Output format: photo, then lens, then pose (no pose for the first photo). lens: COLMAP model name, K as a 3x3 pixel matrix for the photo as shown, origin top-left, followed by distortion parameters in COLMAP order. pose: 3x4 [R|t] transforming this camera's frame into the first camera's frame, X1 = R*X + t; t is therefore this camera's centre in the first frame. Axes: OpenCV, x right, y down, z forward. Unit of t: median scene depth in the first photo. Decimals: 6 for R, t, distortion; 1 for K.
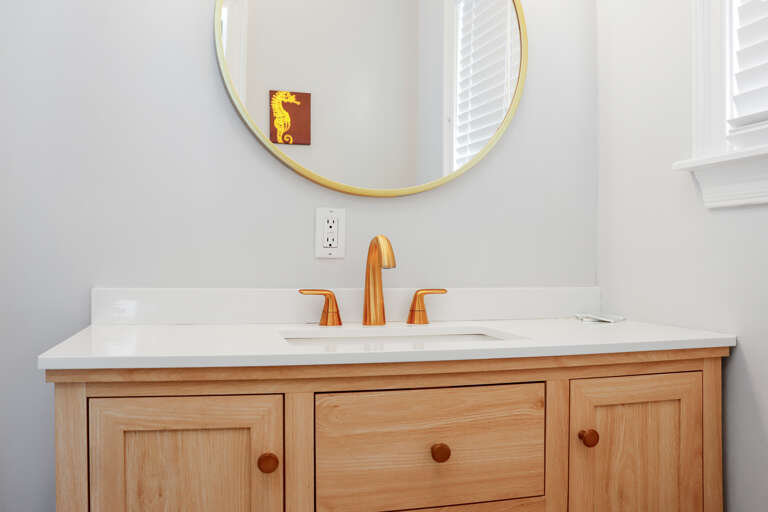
lens RADIAL K [[661.6, 0, 396.9], [0, 661.6, 258.1], [0, 0, 1]] dist [-0.176524, 0.175020]
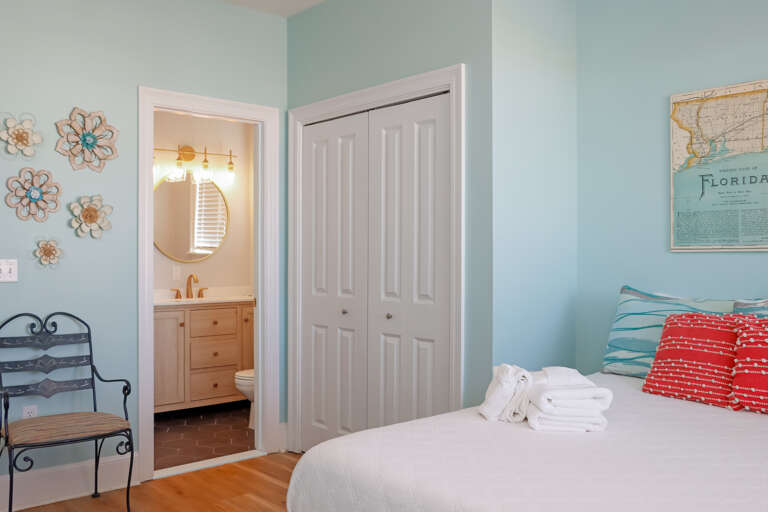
lens RADIAL K [[661.6, 0, 396.9], [0, 661.6, 258.1], [0, 0, 1]] dist [-0.176524, 0.175020]
pose [[0.882564, -0.013311, 0.470005, -0.890513], [0.010799, 0.999909, 0.008040, -0.173147], [-0.470069, -0.002020, 0.882627, -3.416560]]
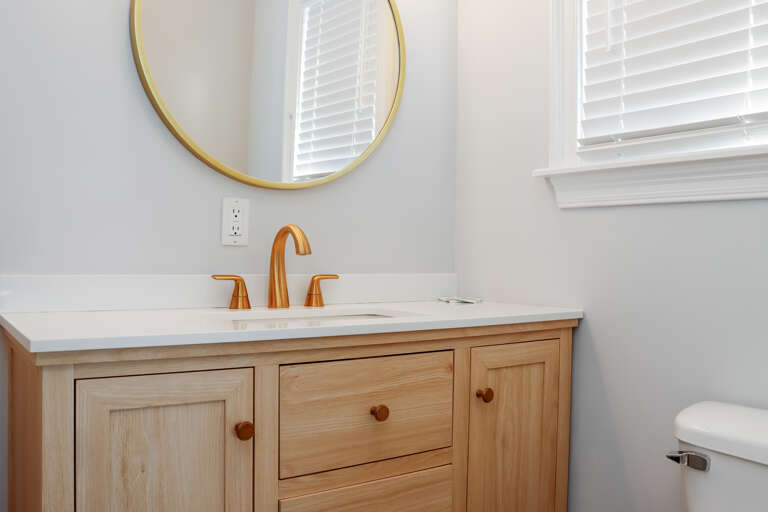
lens RADIAL K [[661.6, 0, 396.9], [0, 661.6, 258.1], [0, 0, 1]] dist [-0.176524, 0.175020]
pose [[0.936503, 0.004880, 0.350625, -0.284400], [-0.007754, 0.999947, 0.006791, 0.013845], [-0.350573, -0.009079, 0.936491, -0.088646]]
